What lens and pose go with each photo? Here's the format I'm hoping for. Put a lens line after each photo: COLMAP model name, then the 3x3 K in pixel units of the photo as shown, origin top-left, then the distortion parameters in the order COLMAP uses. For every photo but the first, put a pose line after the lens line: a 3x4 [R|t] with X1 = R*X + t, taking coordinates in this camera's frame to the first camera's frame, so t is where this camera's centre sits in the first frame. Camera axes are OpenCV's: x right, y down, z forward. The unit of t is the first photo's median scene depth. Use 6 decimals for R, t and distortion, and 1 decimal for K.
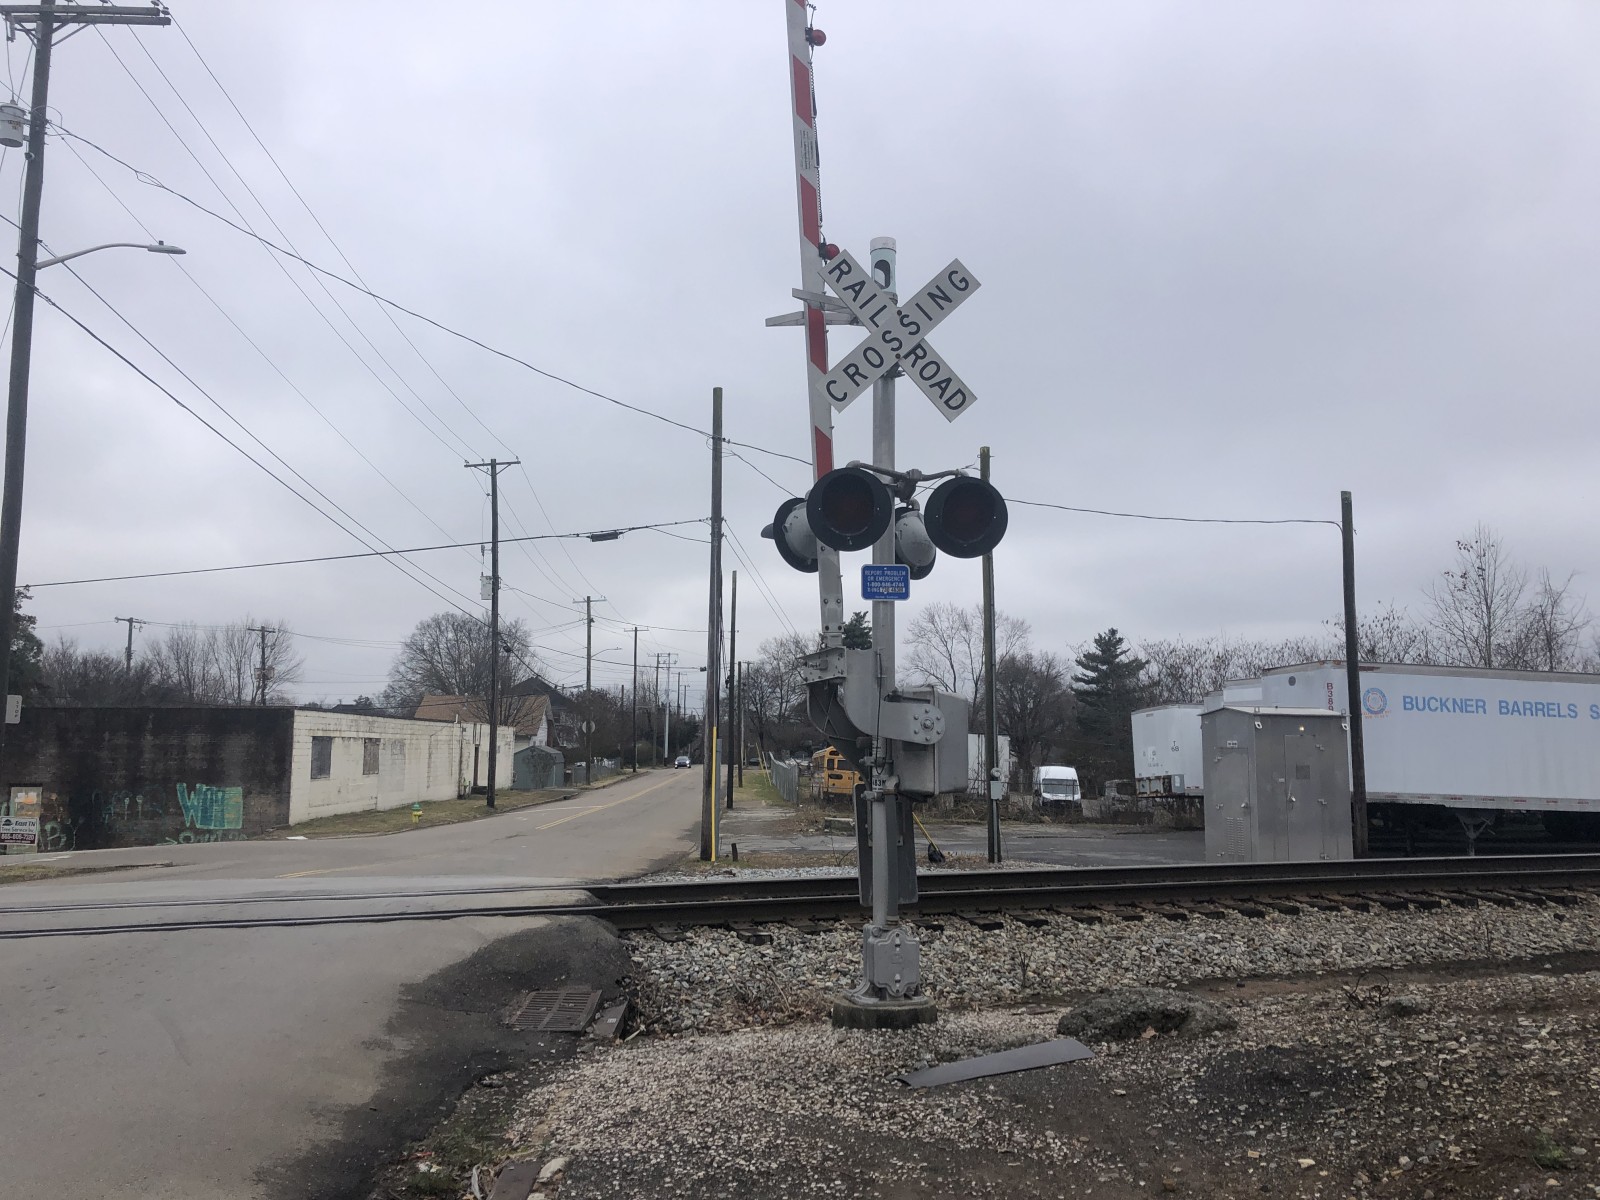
lens RADIAL K [[1294.4, 0, 786.9], [0, 1294.4, 608.5], [0, 0, 1]] dist [0.052455, -0.076311]
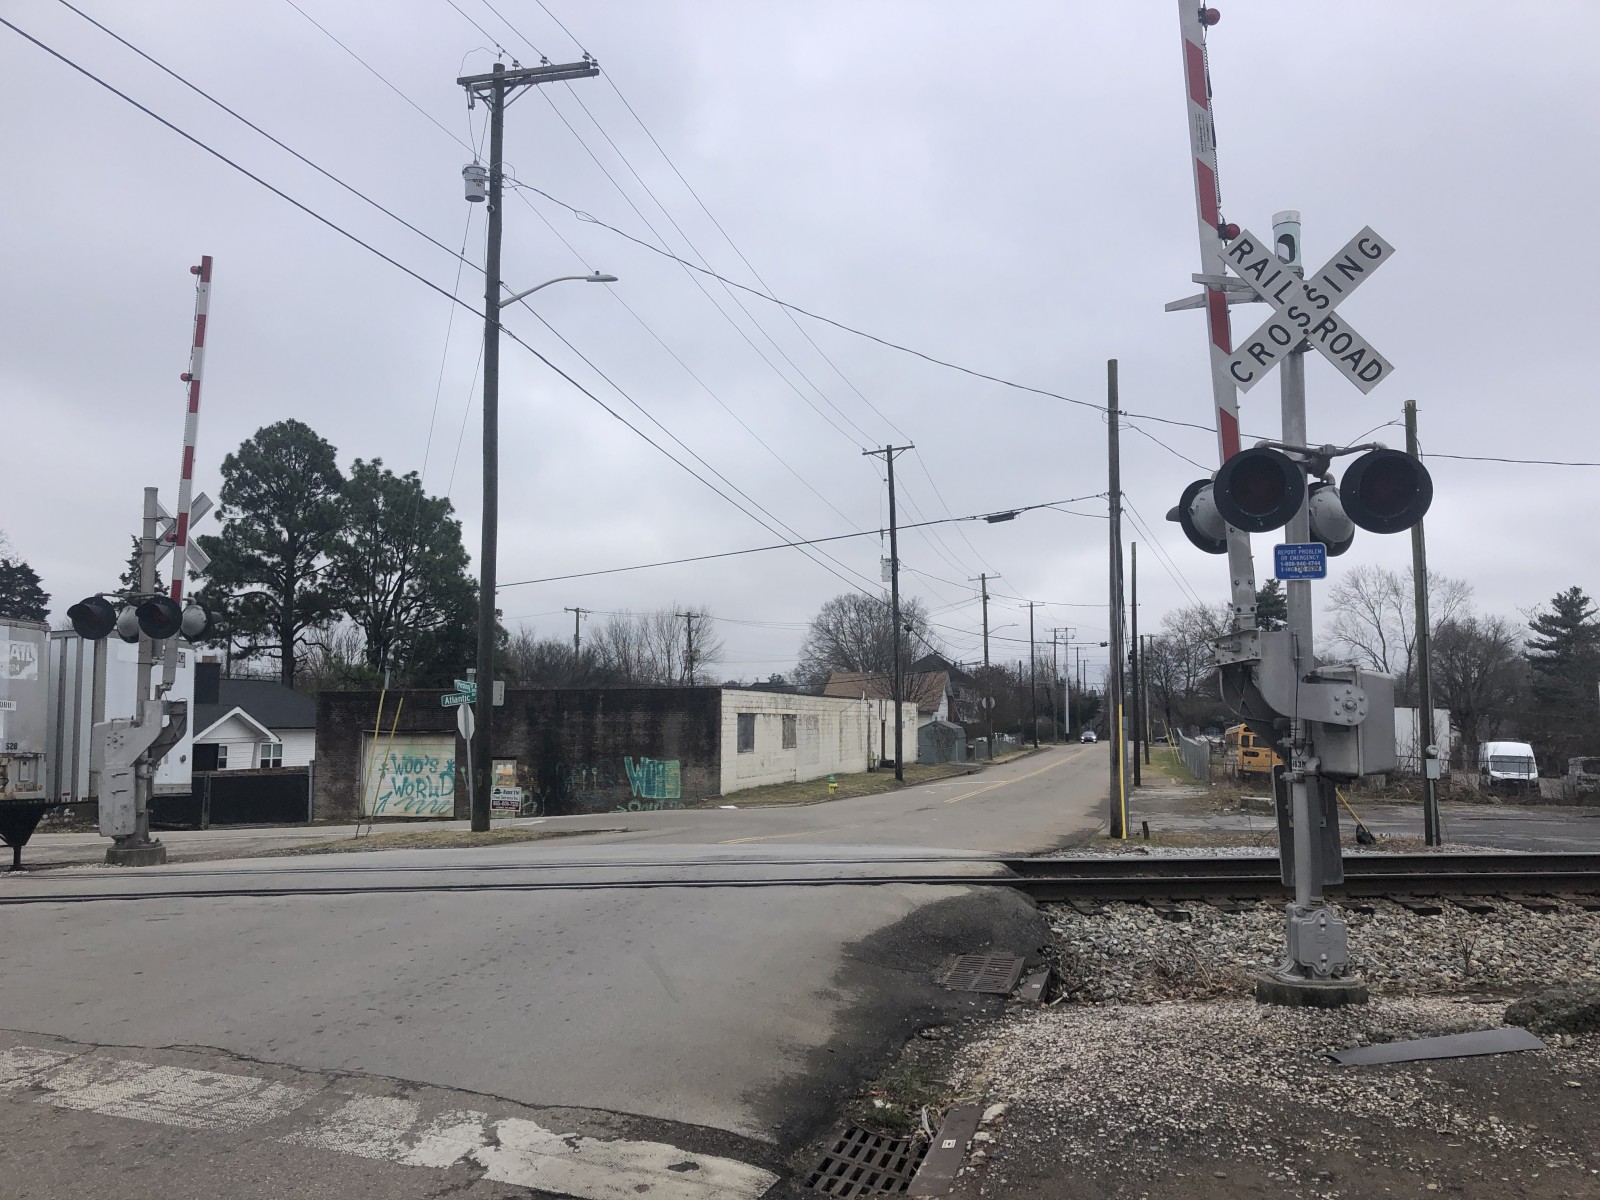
lens RADIAL K [[1294.4, 0, 818.6], [0, 1294.4, 609.2], [0, 0, 1]] dist [0.052455, -0.076311]
pose [[0.960726, -0.029075, -0.275971, -0.000762], [0.034530, 0.999292, 0.014928, -0.002288], [0.275341, -0.023871, 0.961050, -0.011890]]
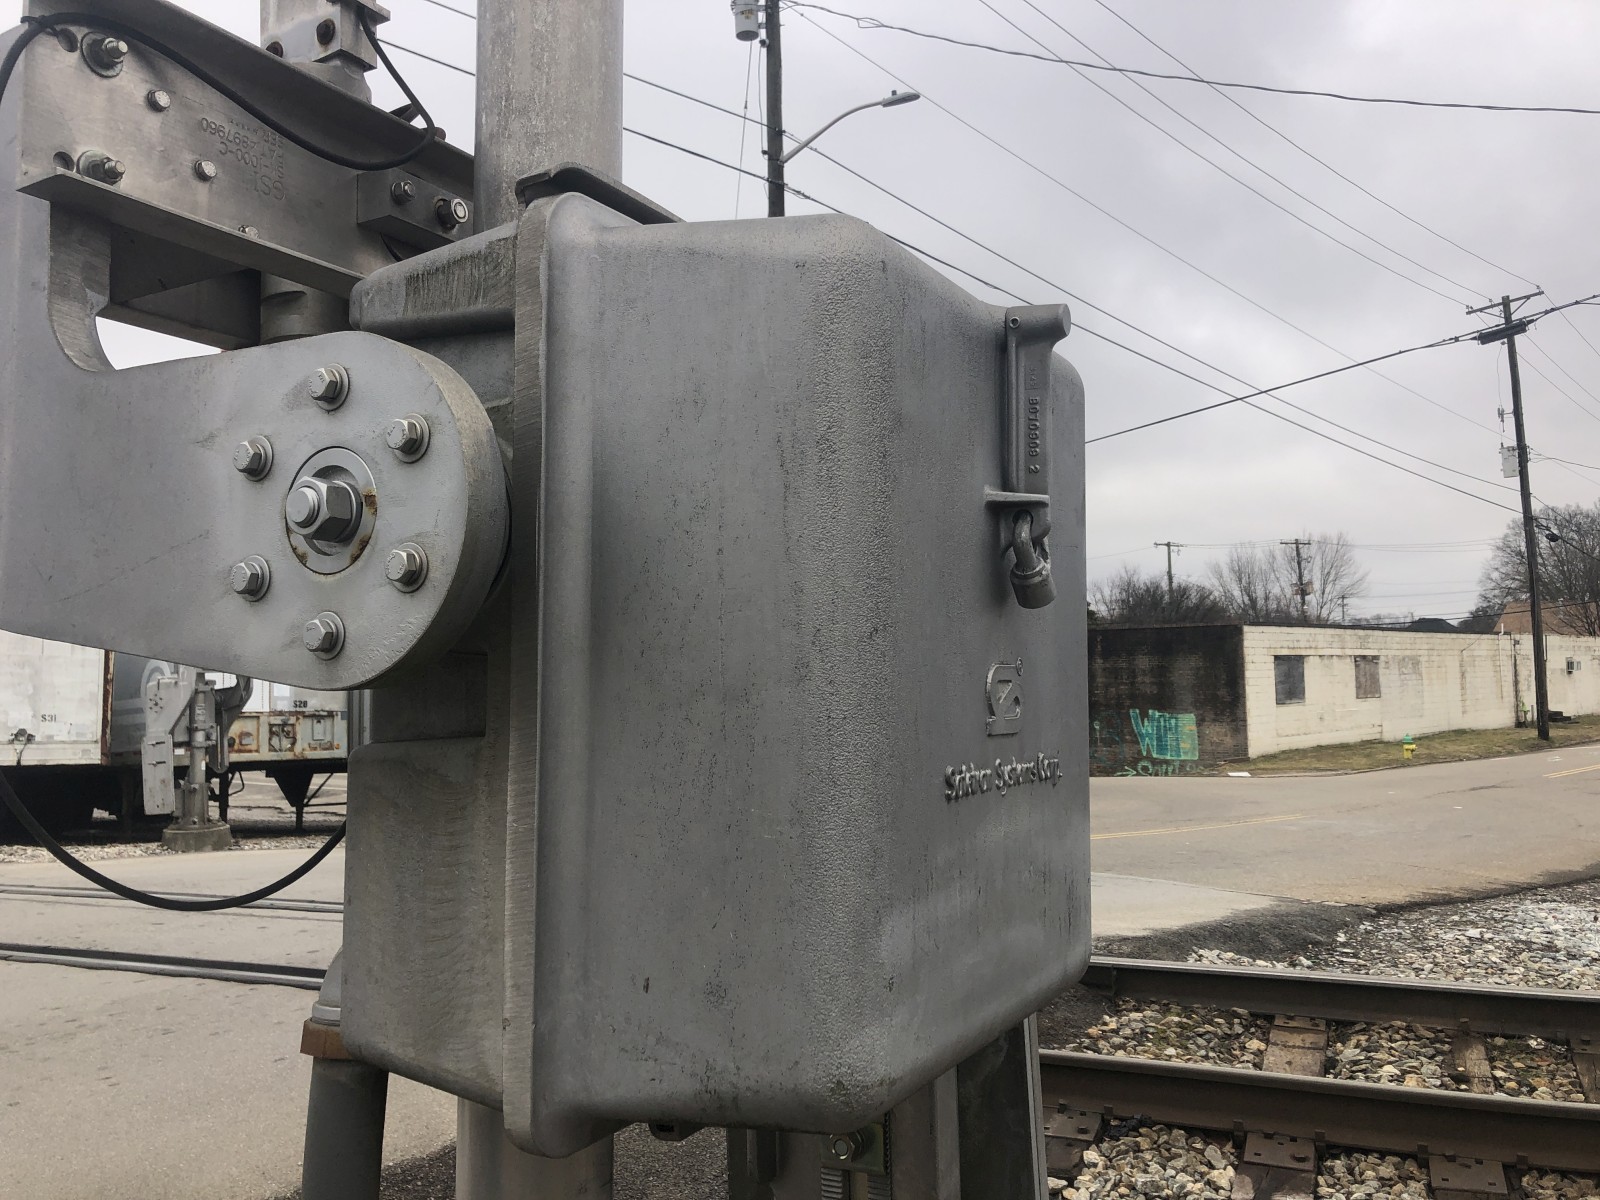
lens RADIAL K [[1294.4, 0, 787.3], [0, 1294.4, 594.1], [0, 0, 1]] dist [0.052455, -0.076311]
pose [[0.690141, -0.058798, -0.721283, 0.040374], [0.095388, 0.995389, 0.010126, 0.018851], [0.717361, -0.075791, 0.692567, 0.182907]]
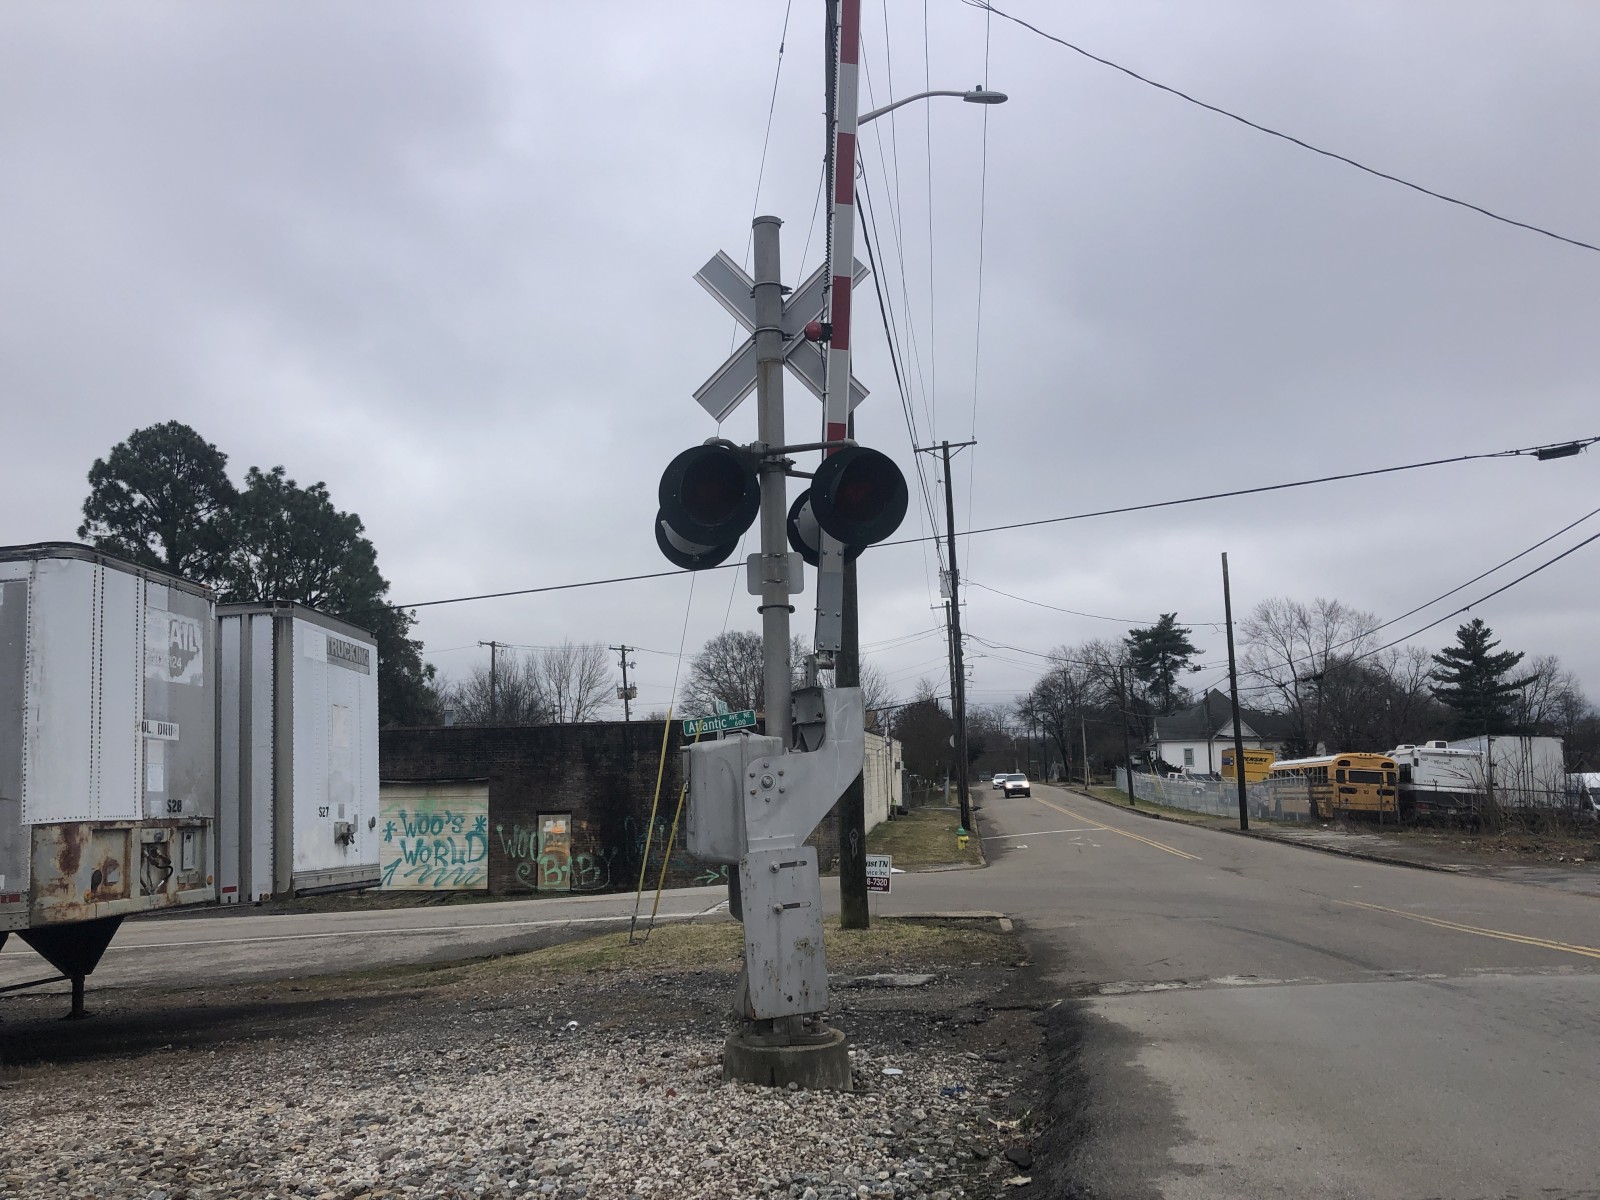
lens RADIAL K [[1294.4, 0, 785.0], [0, 1294.4, 597.6], [0, 0, 1]] dist [0.052455, -0.076311]
pose [[0.986373, -0.042667, -0.158897, -0.270900], [0.039187, 0.998920, -0.024971, 0.015556], [0.159791, 0.018404, 0.986979, 0.136095]]
